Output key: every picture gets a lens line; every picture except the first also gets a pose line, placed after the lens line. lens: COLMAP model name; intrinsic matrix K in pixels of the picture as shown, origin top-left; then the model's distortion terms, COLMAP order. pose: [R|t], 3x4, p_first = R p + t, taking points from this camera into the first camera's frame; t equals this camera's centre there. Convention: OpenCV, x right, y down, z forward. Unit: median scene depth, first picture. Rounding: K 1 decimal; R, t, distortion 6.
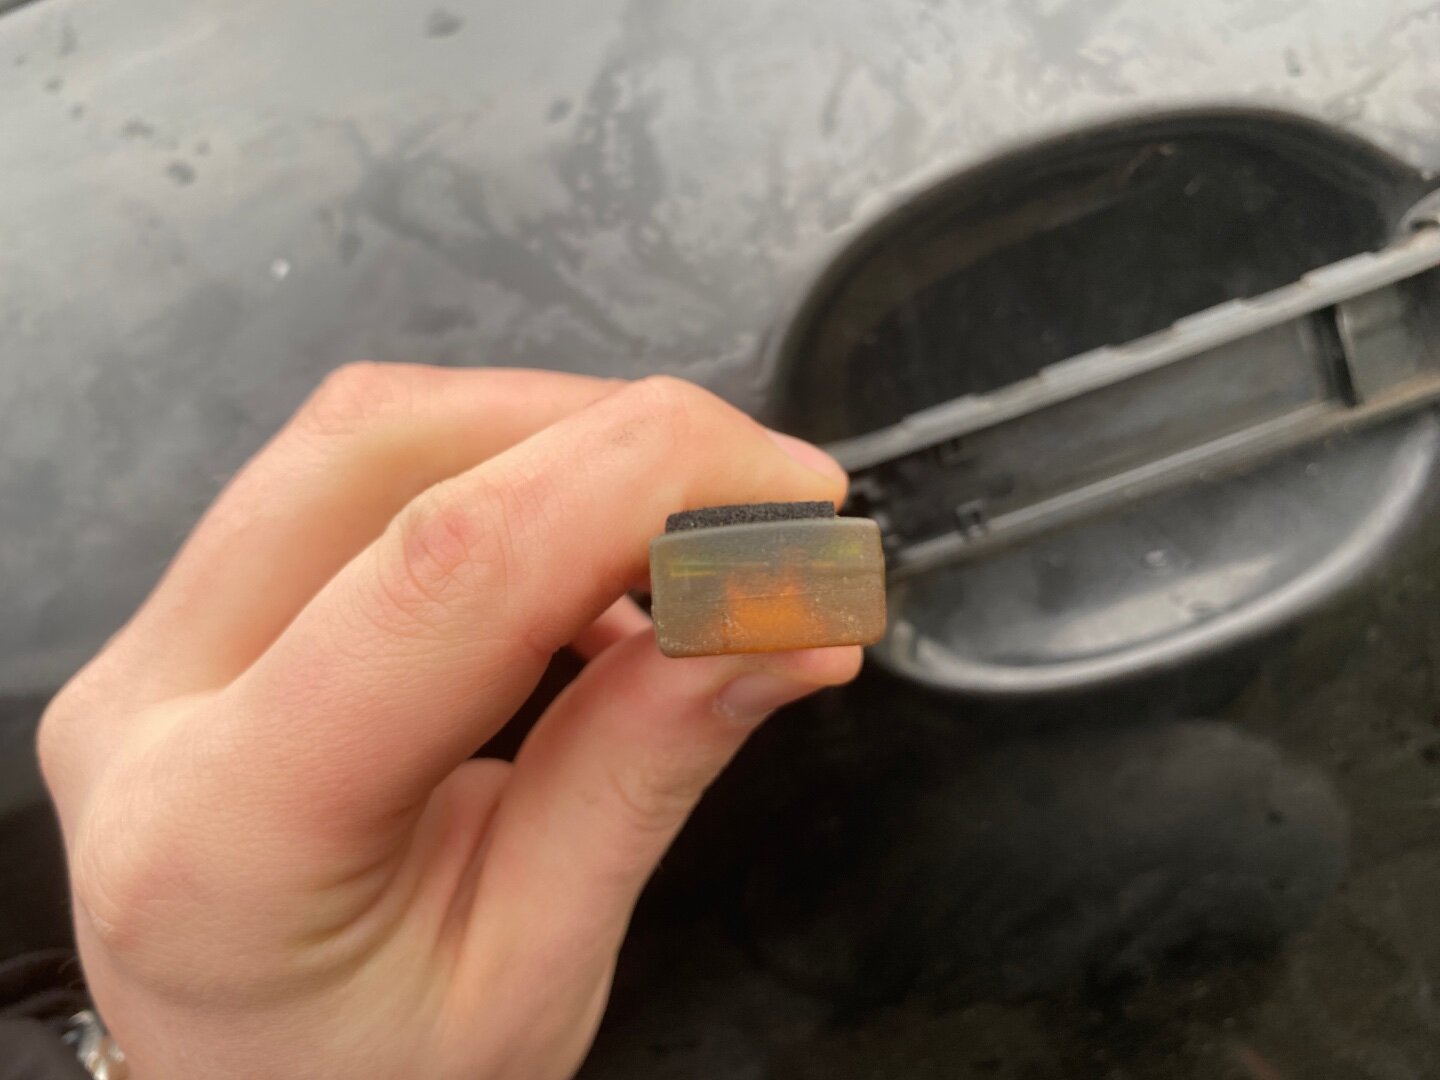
lens RADIAL K [[1029.5, 0, 714.8], [0, 1029.5, 508.8], [0, 0, 1]] dist [-0.056380, 0.038298]
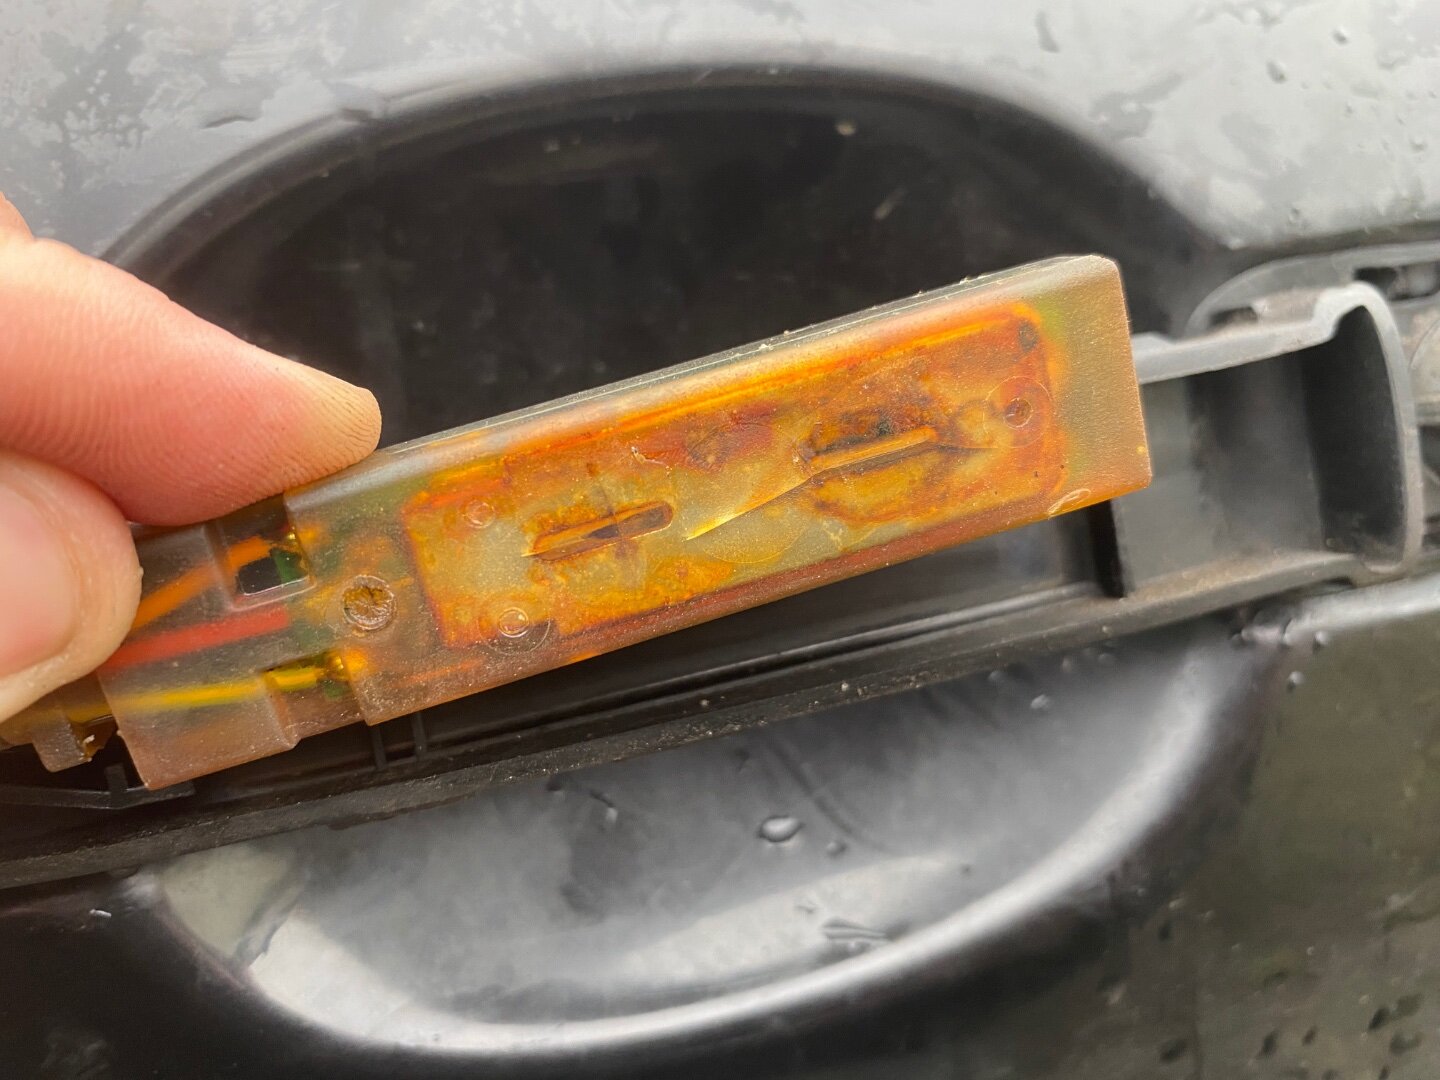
lens RADIAL K [[1083.3, 0, 680.3], [0, 1083.3, 539.5], [0, 0, 1]] dist [-0.065095, 0.024306]
pose [[0.971838, 0.143342, 0.187039, 0.273160], [-0.112574, 0.979698, -0.165889, -0.005282], [-0.207020, 0.140161, 0.968244, 0.455691]]
